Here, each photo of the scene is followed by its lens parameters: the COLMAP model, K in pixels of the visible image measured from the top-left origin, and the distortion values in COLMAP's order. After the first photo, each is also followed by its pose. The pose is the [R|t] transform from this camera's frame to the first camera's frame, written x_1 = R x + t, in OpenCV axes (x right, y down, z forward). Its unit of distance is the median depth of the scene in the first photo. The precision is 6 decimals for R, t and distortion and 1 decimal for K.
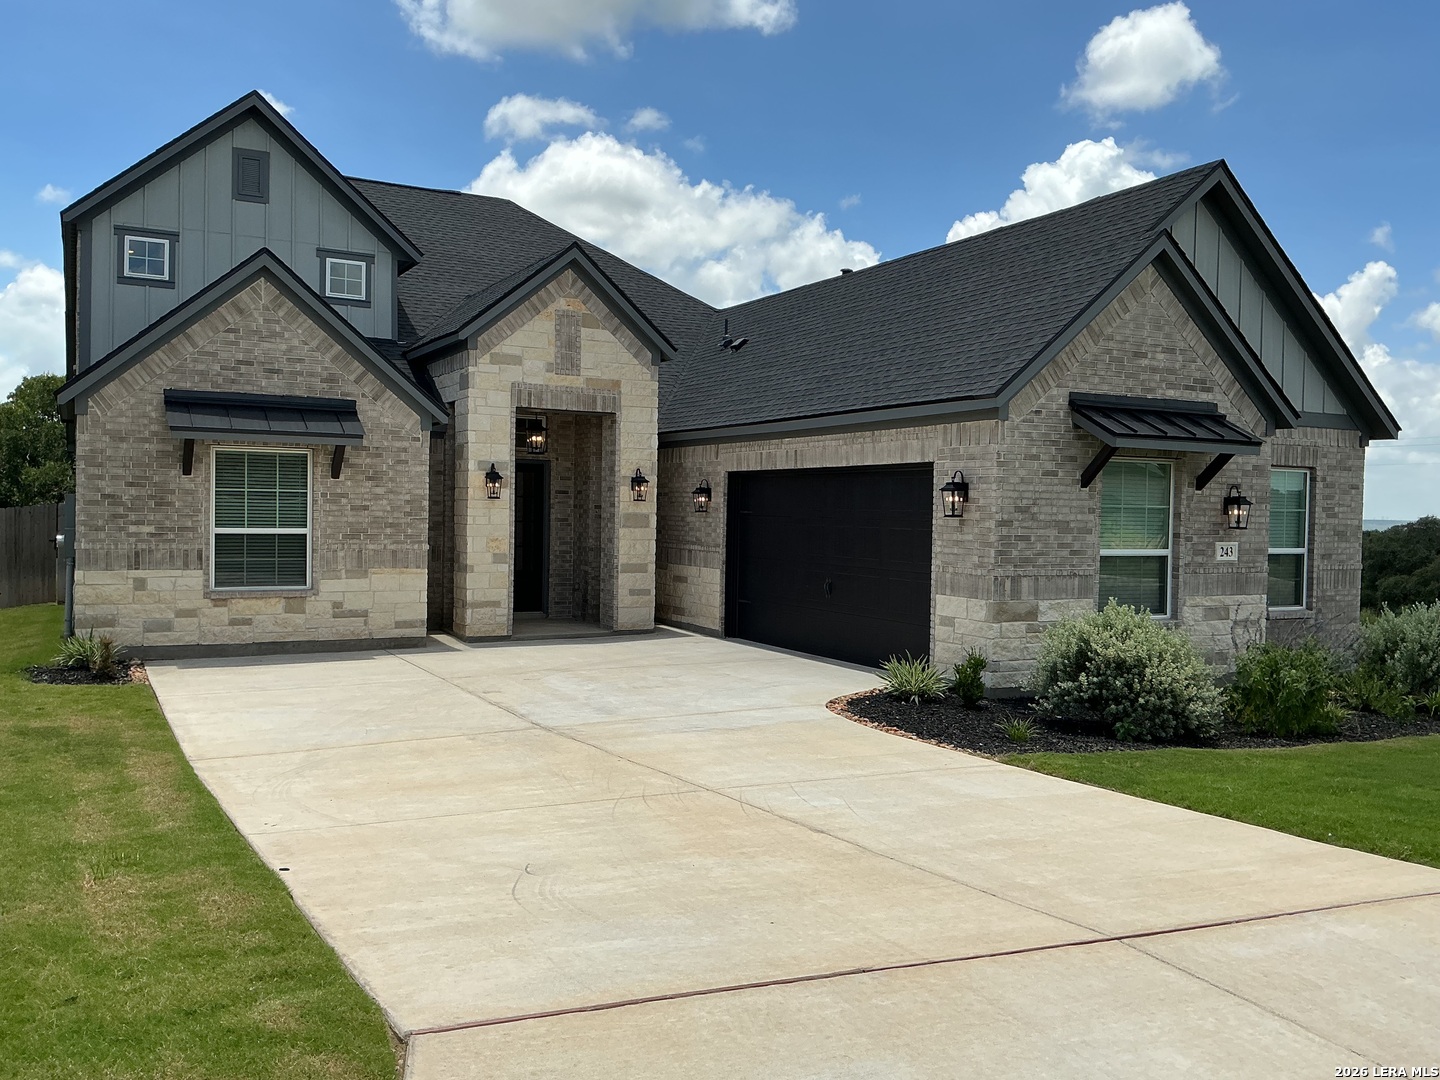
lens RADIAL K [[1200.9, 0, 721.5], [0, 1200.9, 546.0], [0, 0, 1]] dist [0.073218, -0.151339]
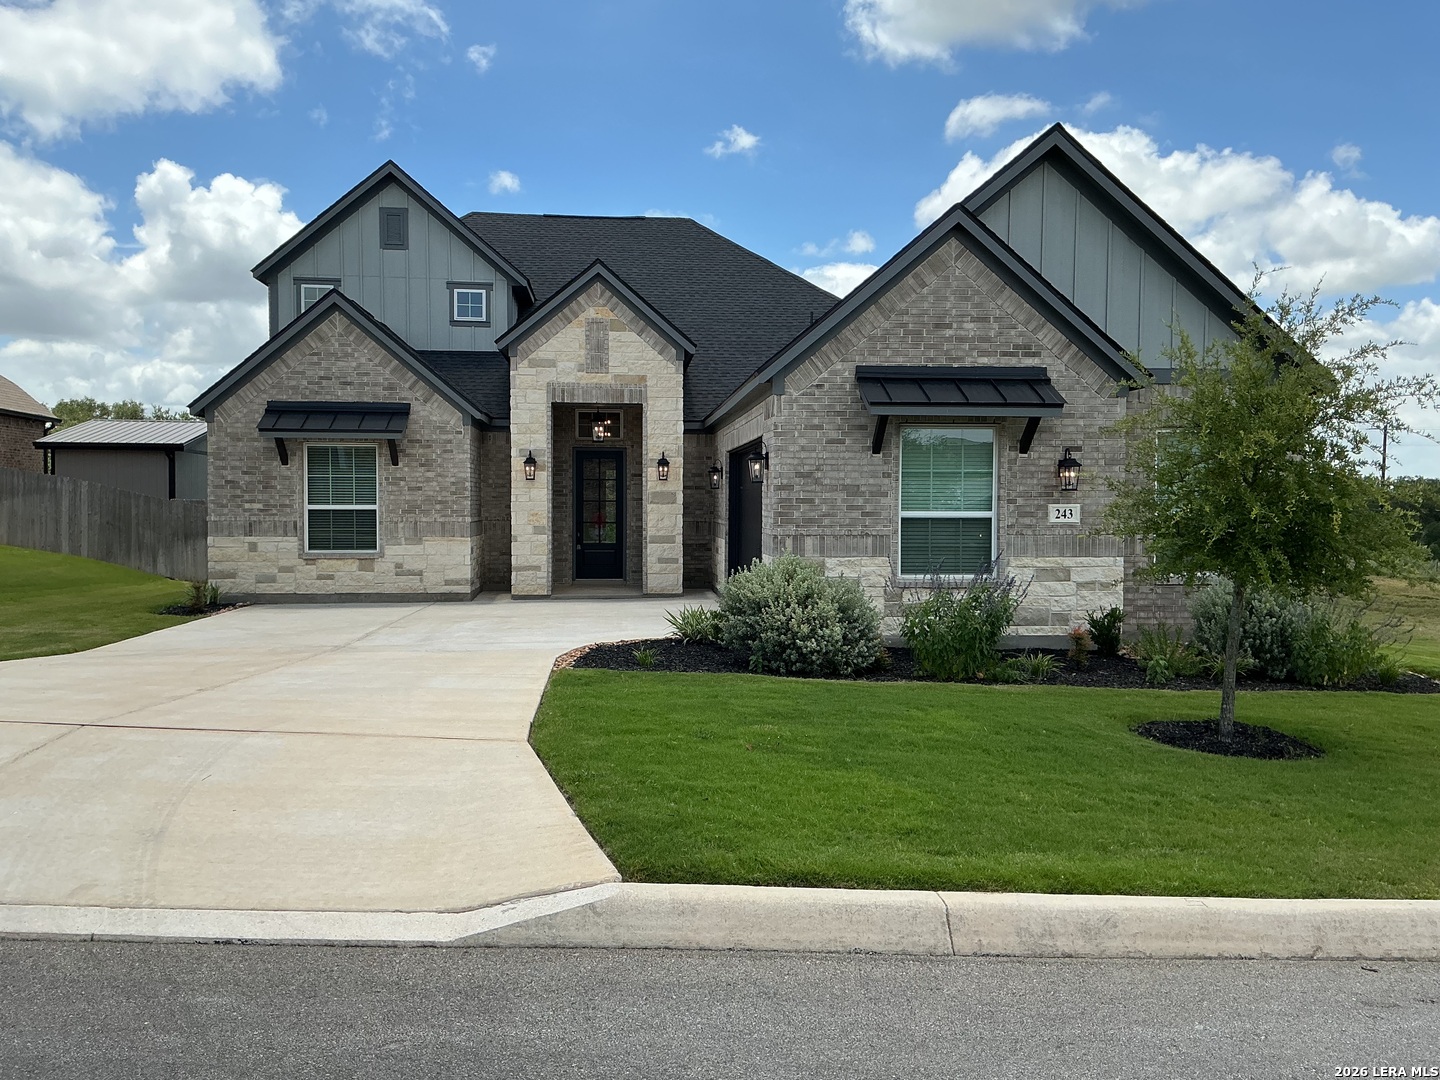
lens RADIAL K [[1200.9, 0, 724.2], [0, 1200.9, 545.7], [0, 0, 1]] dist [0.073218, -0.151339]
pose [[0.922725, -0.000128, -0.385459, 0.505405], [0.000724, 0.999999, 0.001403, 0.027536], [0.385459, -0.001574, 0.922724, -0.035746]]
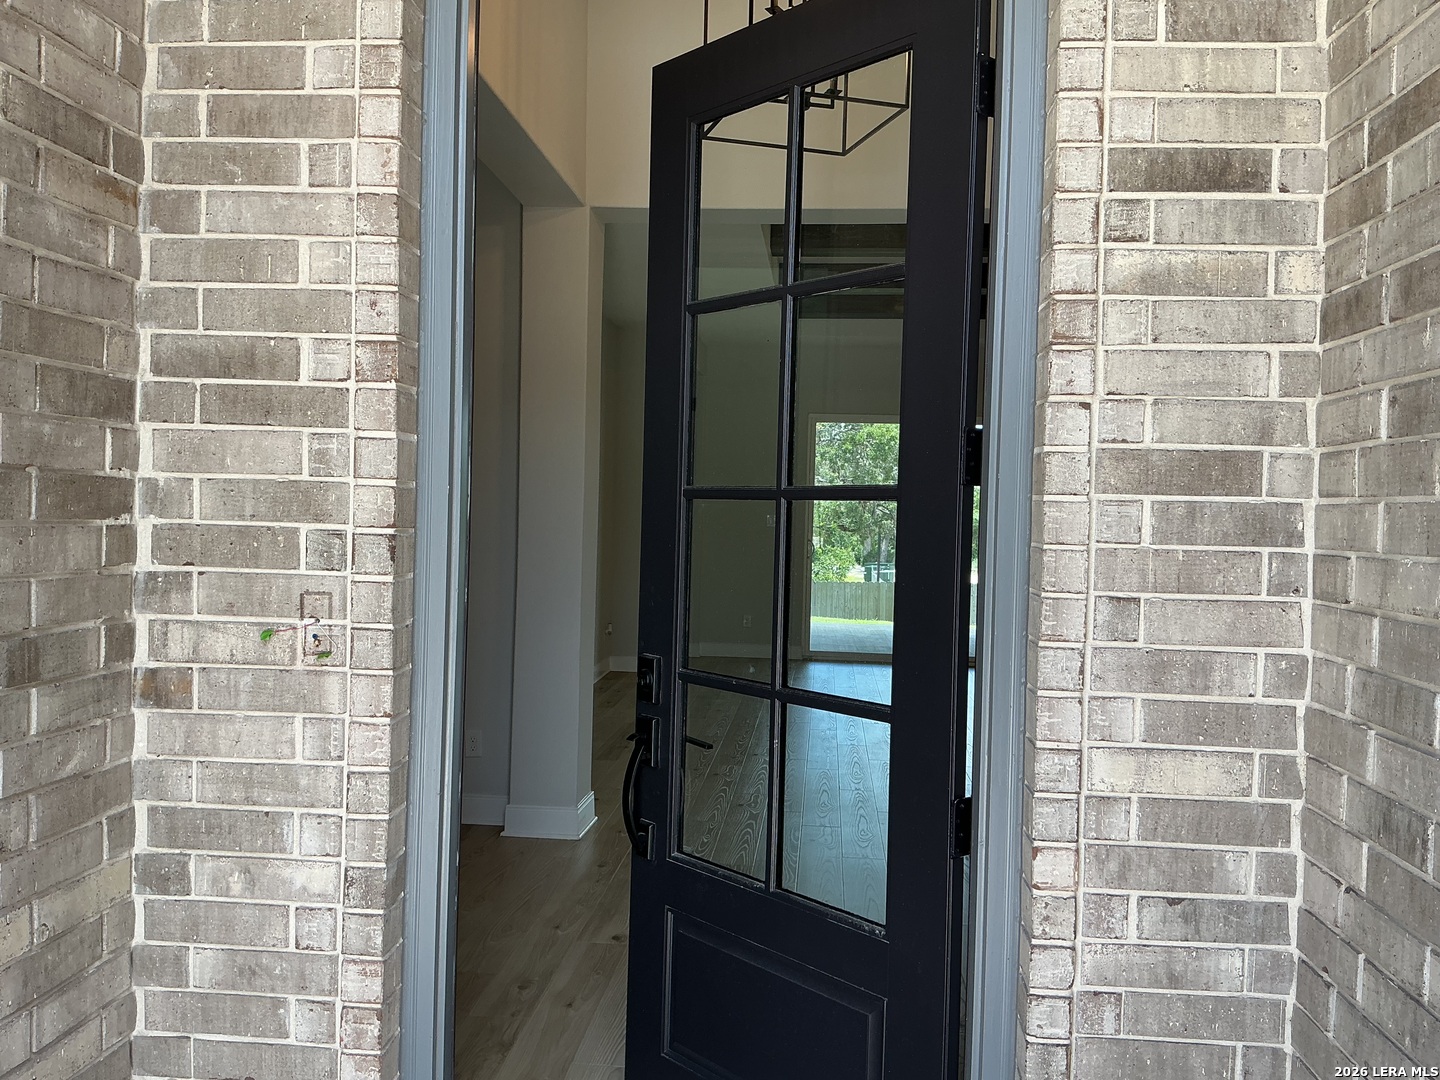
lens RADIAL K [[1200.9, 0, 721.3], [0, 1200.9, 538.2], [0, 0, 1]] dist [0.073218, -0.151339]
pose [[0.841171, 0.017658, -0.540481, -0.130575], [-0.025544, 0.999649, -0.007095, -0.017604], [0.540166, 0.019774, 0.841326, 1.050984]]
